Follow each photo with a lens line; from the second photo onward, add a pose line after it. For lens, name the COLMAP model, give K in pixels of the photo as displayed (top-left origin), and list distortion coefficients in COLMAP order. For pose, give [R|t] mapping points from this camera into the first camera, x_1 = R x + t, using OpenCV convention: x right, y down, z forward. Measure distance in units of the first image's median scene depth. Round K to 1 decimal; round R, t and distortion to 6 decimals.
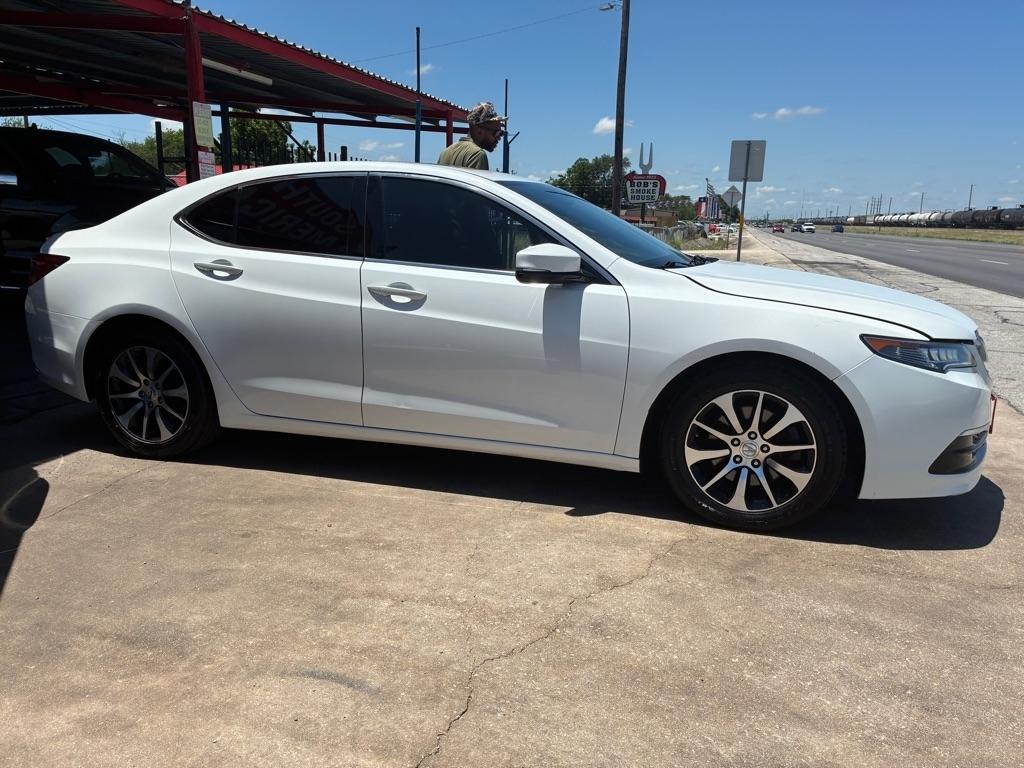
lens RADIAL K [[776.6, 0, 518.4], [0, 776.6, 392.2], [0, 0, 1]] dist [0.052747, -0.072271]
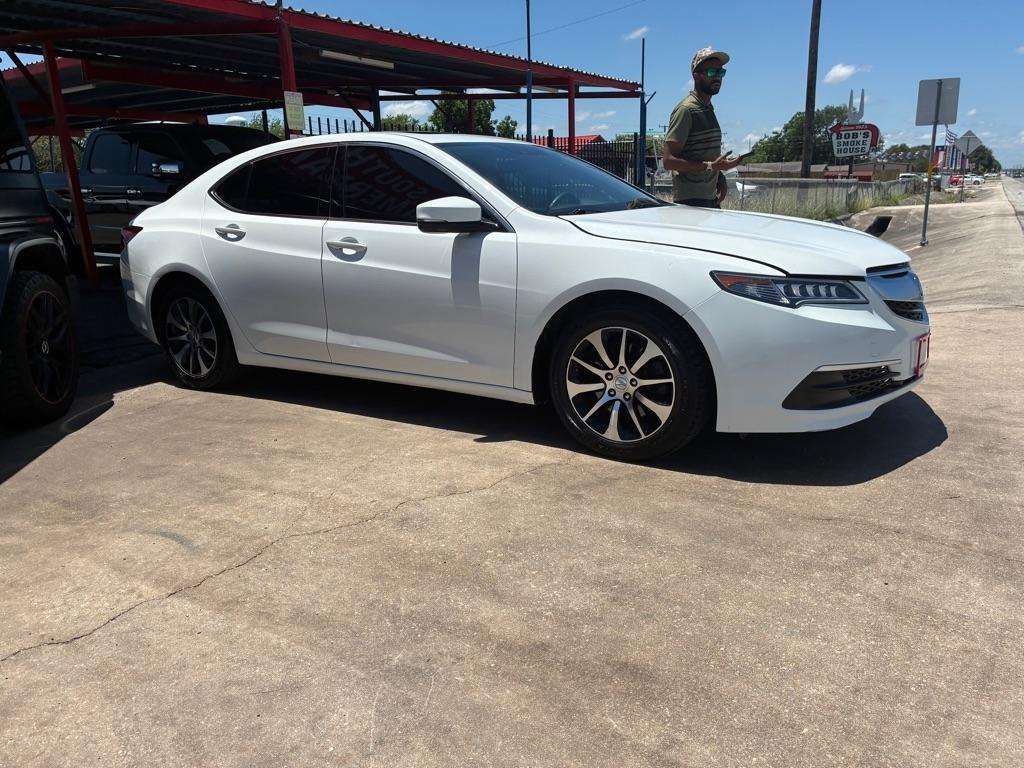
lens RADIAL K [[776.6, 0, 513.2], [0, 776.6, 390.3], [0, 0, 1]] dist [0.052747, -0.072271]
pose [[0.961448, 0.020599, -0.274215, 0.442519], [-0.010953, 0.999268, 0.036659, 0.045125], [0.274770, -0.032242, 0.960969, -0.060033]]
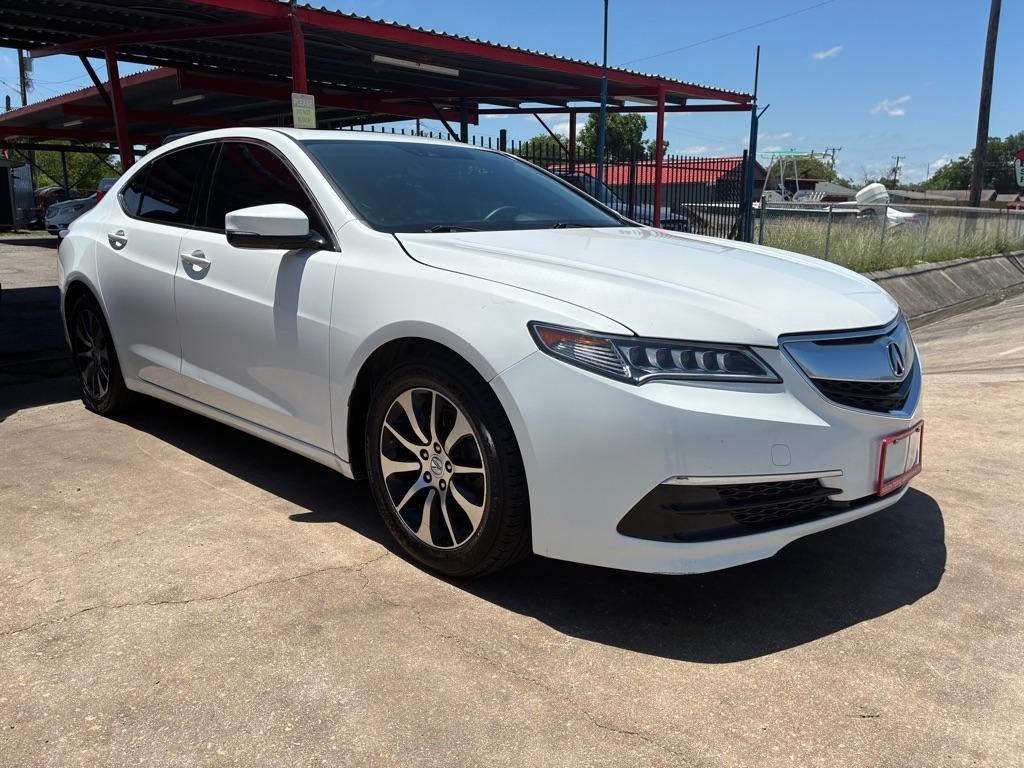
lens RADIAL K [[776.6, 0, 516.6], [0, 776.6, 387.5], [0, 0, 1]] dist [0.052747, -0.072271]
pose [[0.891054, 0.080618, -0.446682, 0.697157], [-0.081111, 0.996542, 0.018055, -0.023707], [0.446592, 0.020142, 0.894511, 0.346838]]
